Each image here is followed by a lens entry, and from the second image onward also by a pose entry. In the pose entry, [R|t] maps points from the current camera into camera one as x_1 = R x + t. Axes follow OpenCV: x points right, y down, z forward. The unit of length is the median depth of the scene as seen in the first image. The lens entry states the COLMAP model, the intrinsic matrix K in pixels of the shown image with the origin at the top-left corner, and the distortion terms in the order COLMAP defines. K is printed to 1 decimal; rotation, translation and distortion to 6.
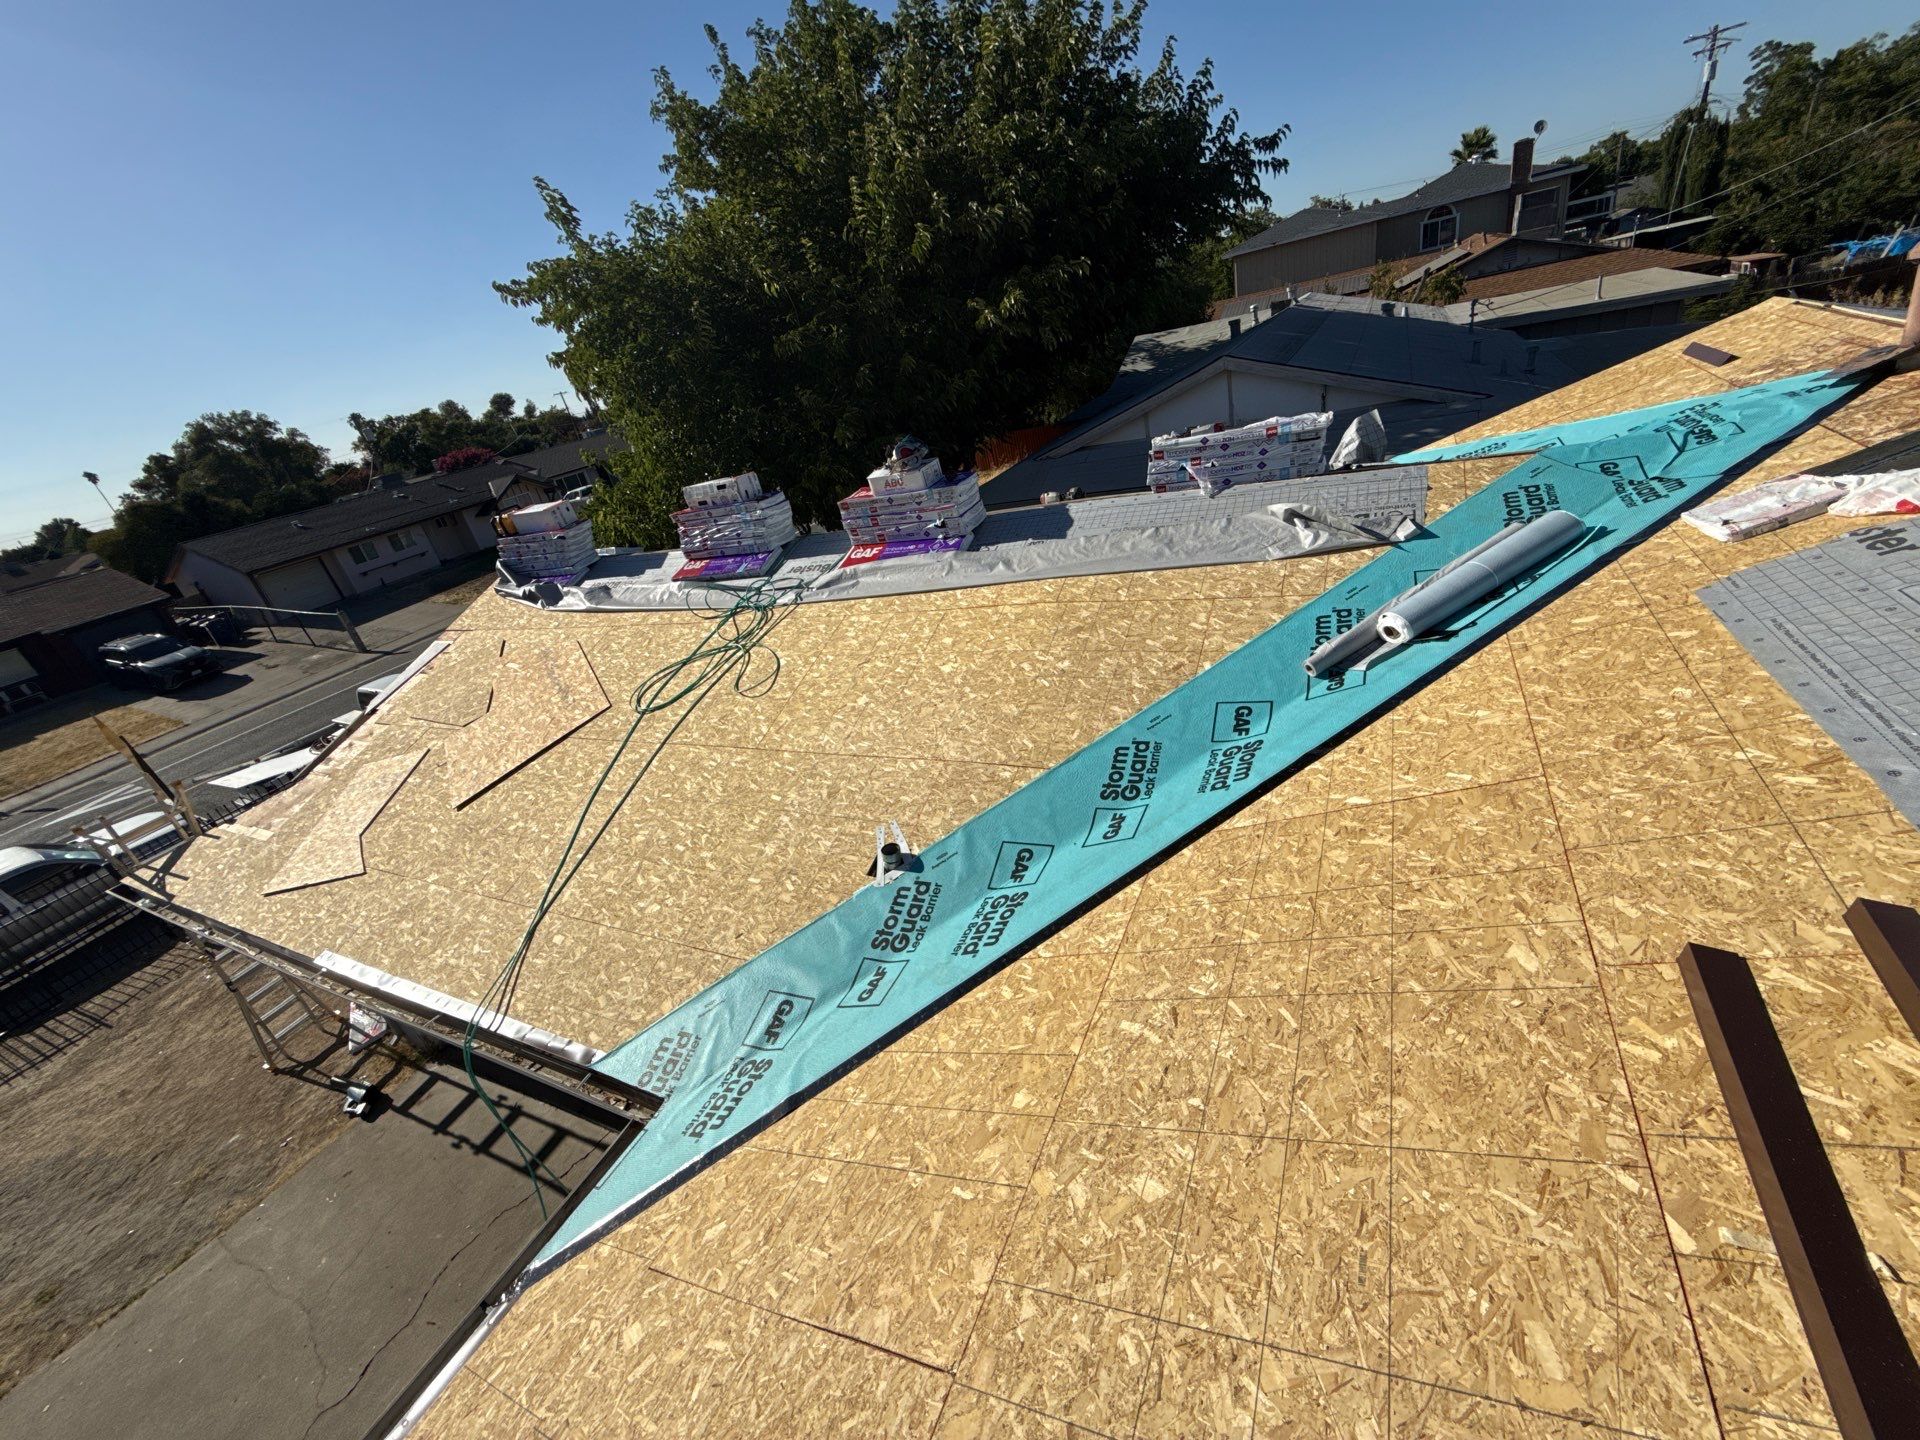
lens RADIAL K [[763.9, 0, 959.6], [0, 763.9, 718.6], [0, 0, 1]] dist [-0.000573, 0.000073]
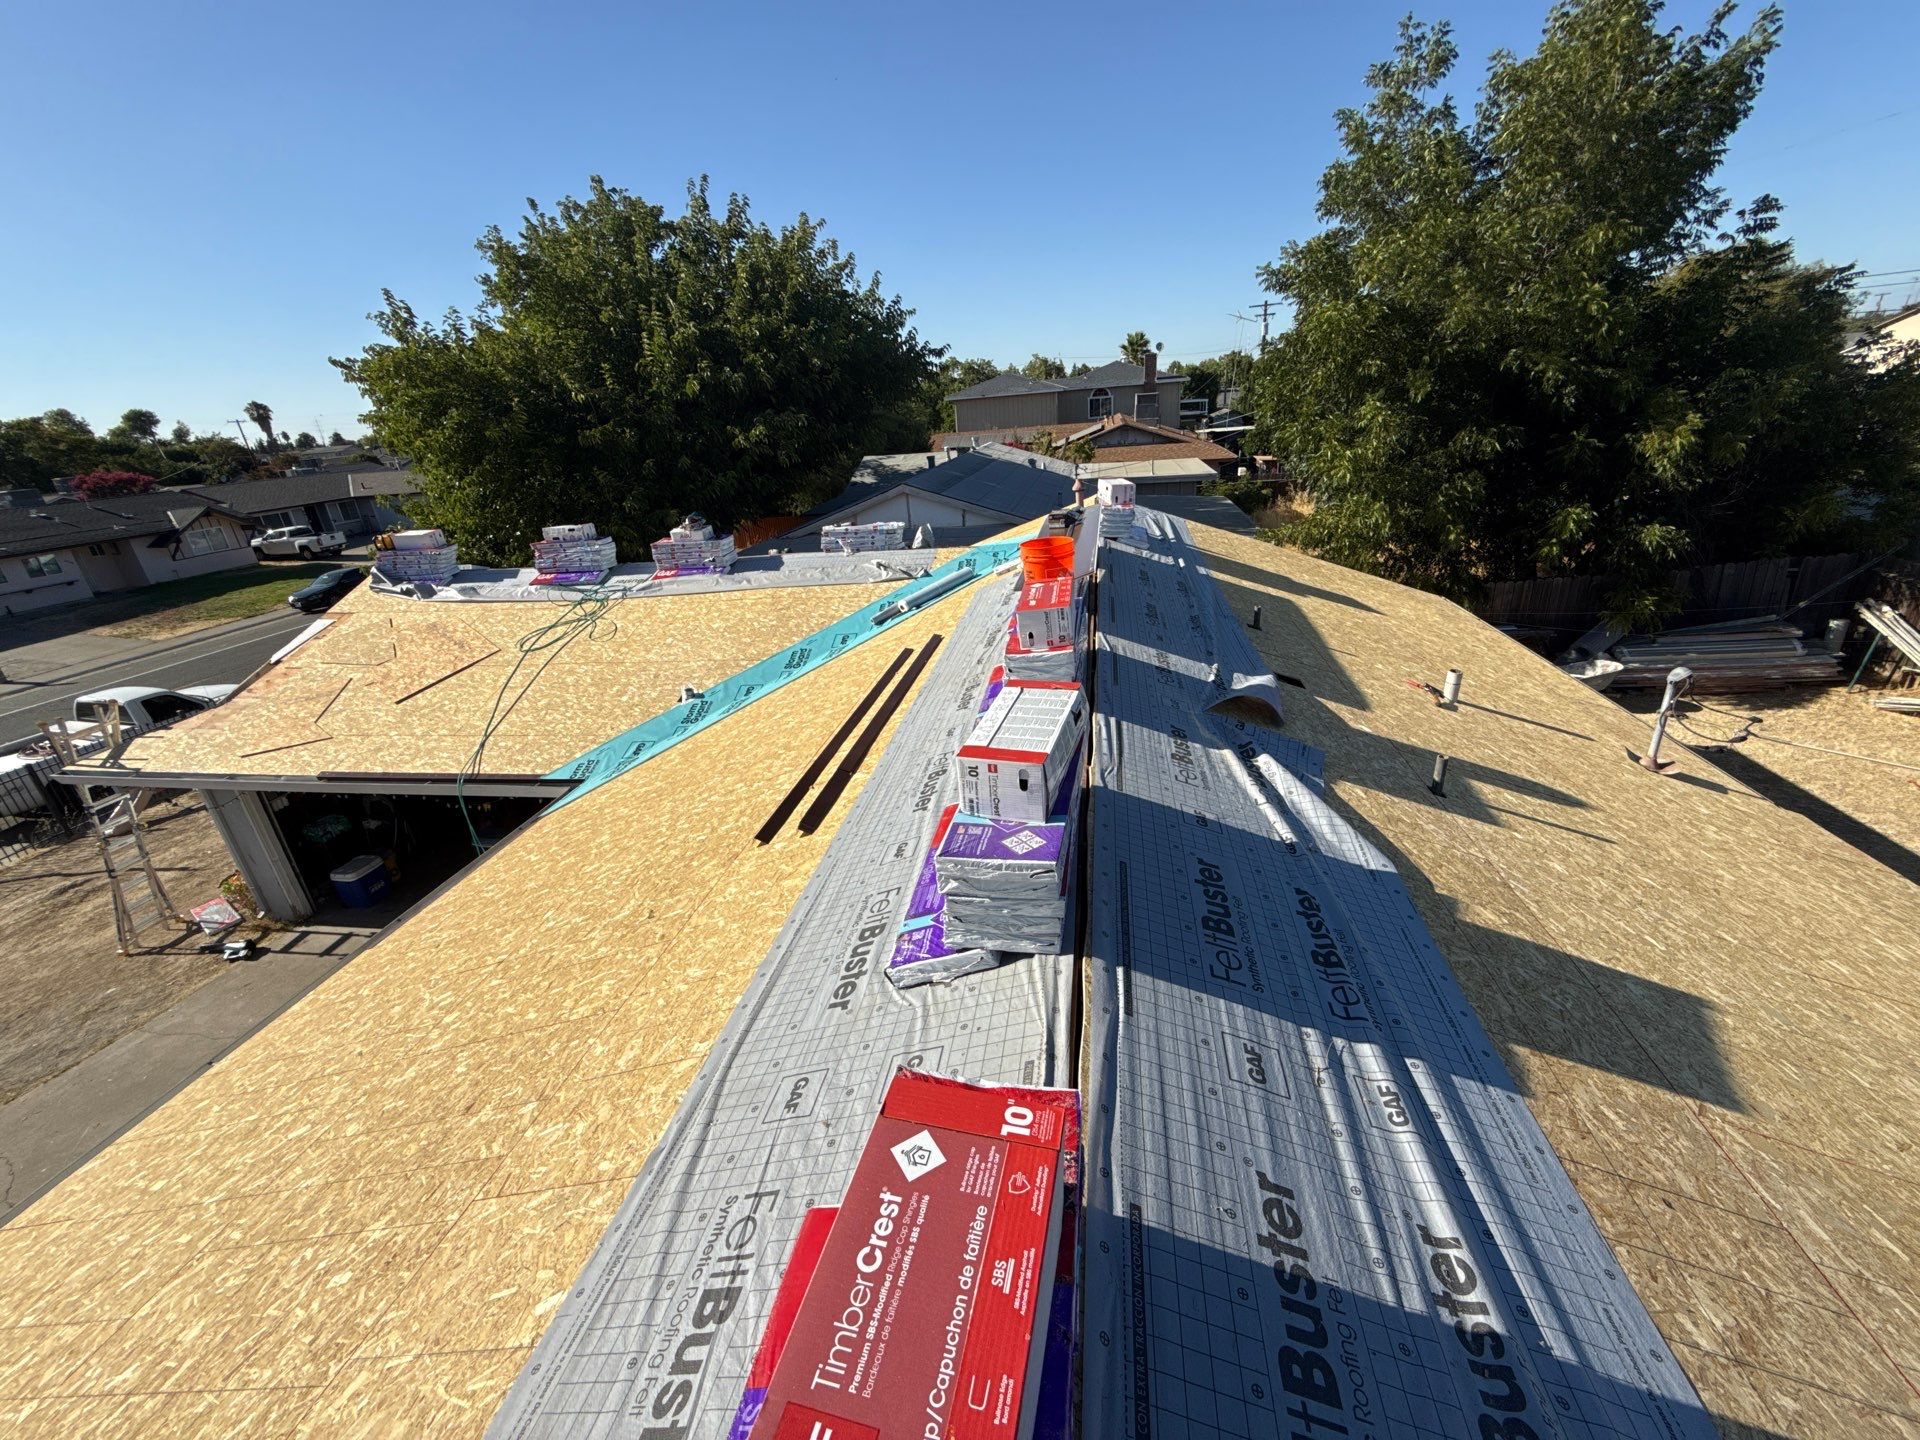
lens RADIAL K [[761.0, 0, 966.0], [0, 761.0, 719.5], [0, 0, 1]] dist [-0.000032, 0.000049]
pose [[0.948764, 0.020663, 0.315310, -0.012182], [0.014098, 0.994098, -0.107566, 0.286701], [-0.315672, 0.106500, 0.942873, -0.760744]]
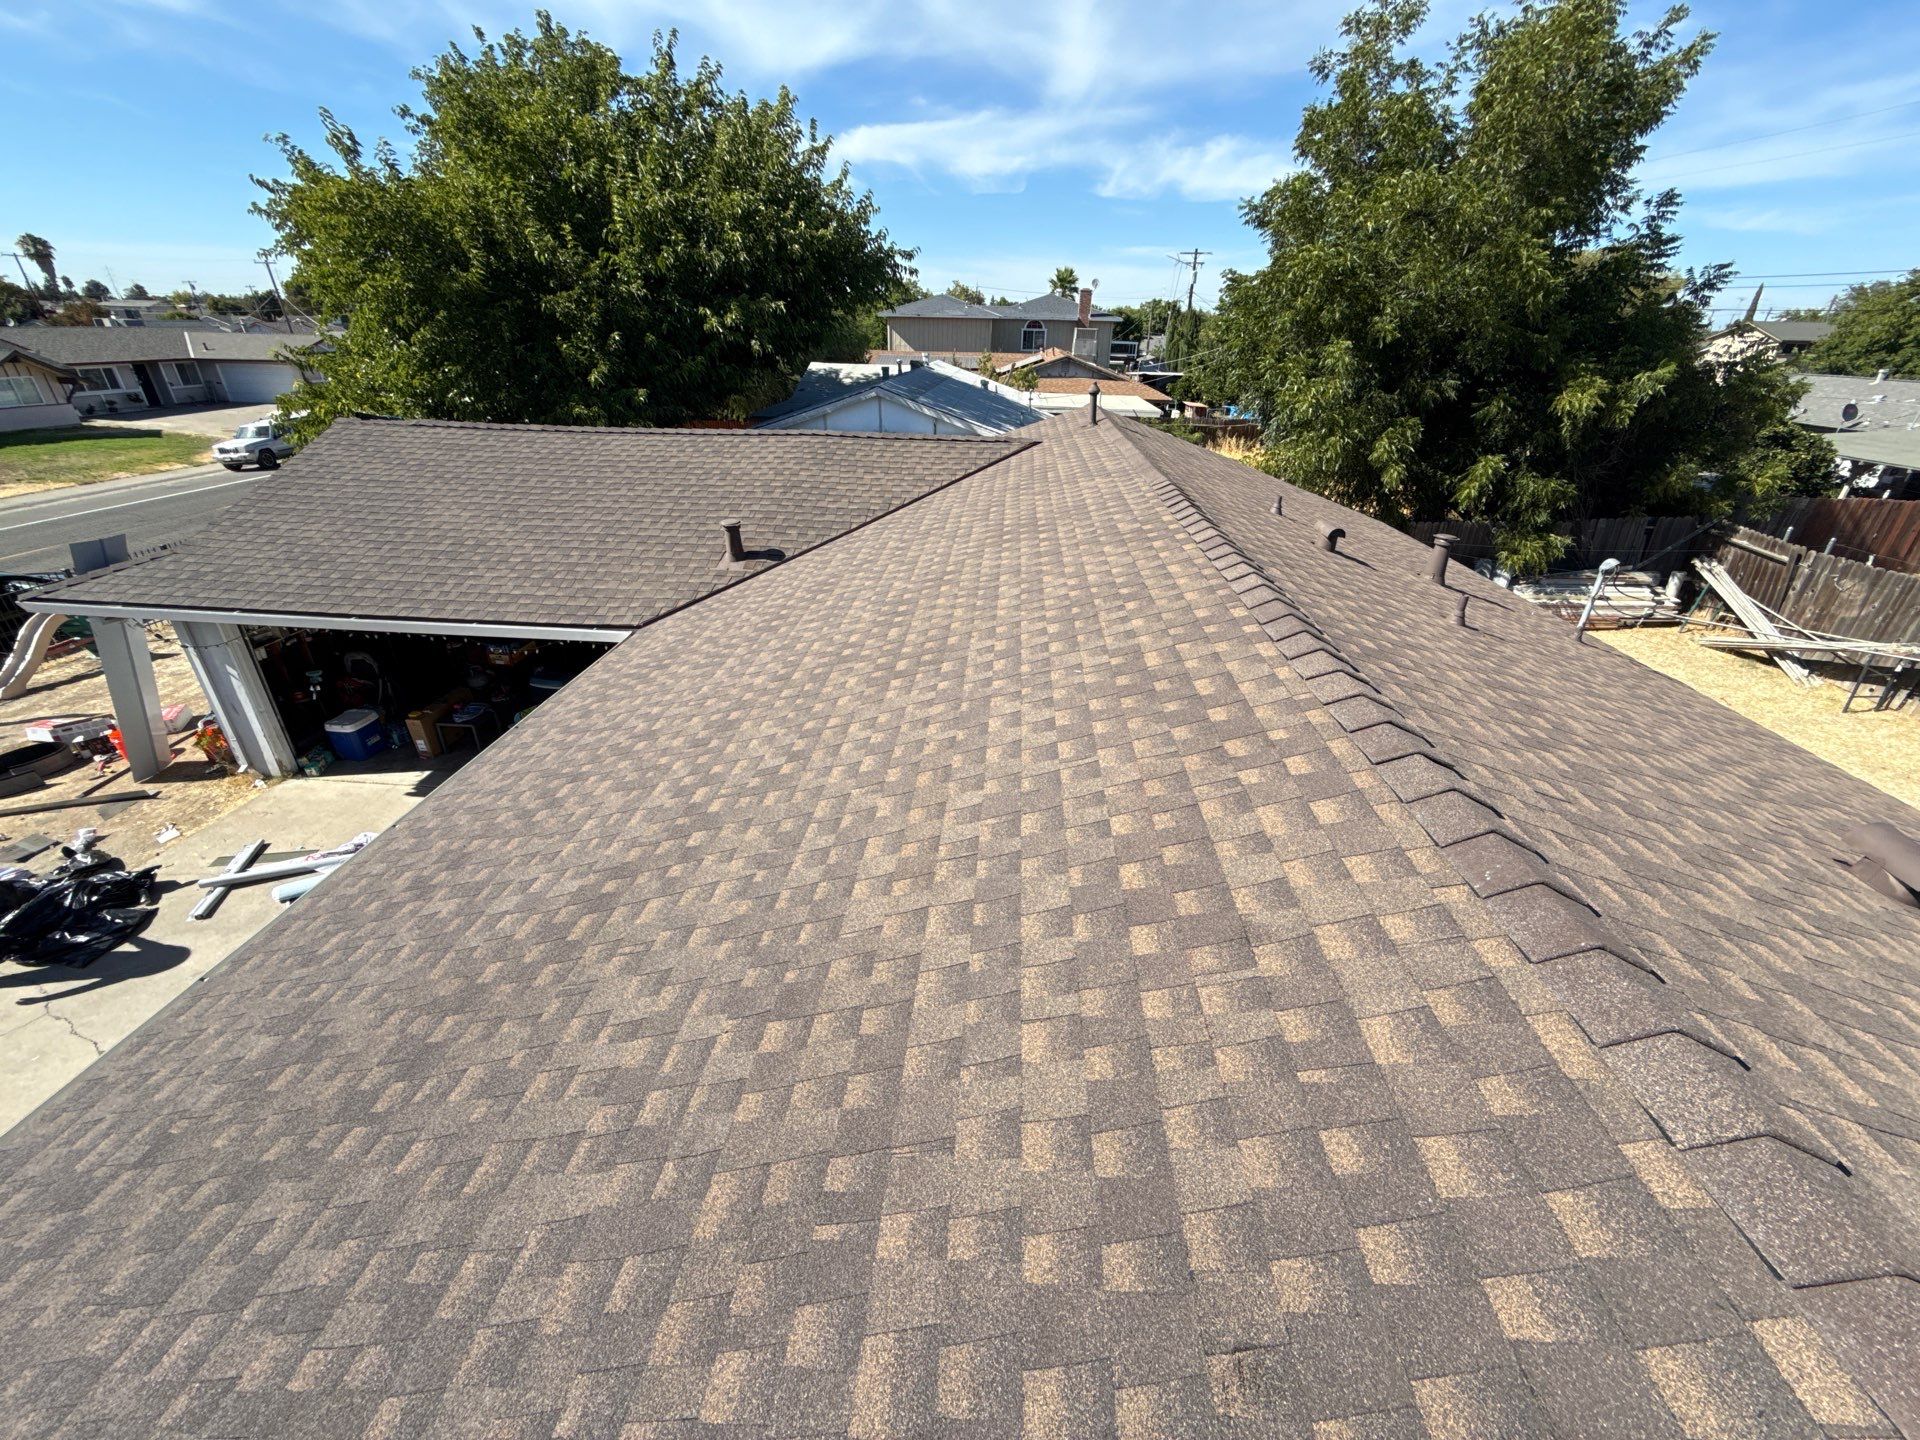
lens RADIAL K [[754.7, 0, 961.5], [0, 754.7, 718.5], [0, 0, 1]] dist [0.001459, 0.000311]
pose [[0.900075, 0.030794, 0.434646, -0.246483], [-0.020922, 0.999403, -0.027482, 0.411058], [-0.435232, 0.015642, 0.900182, -0.774495]]
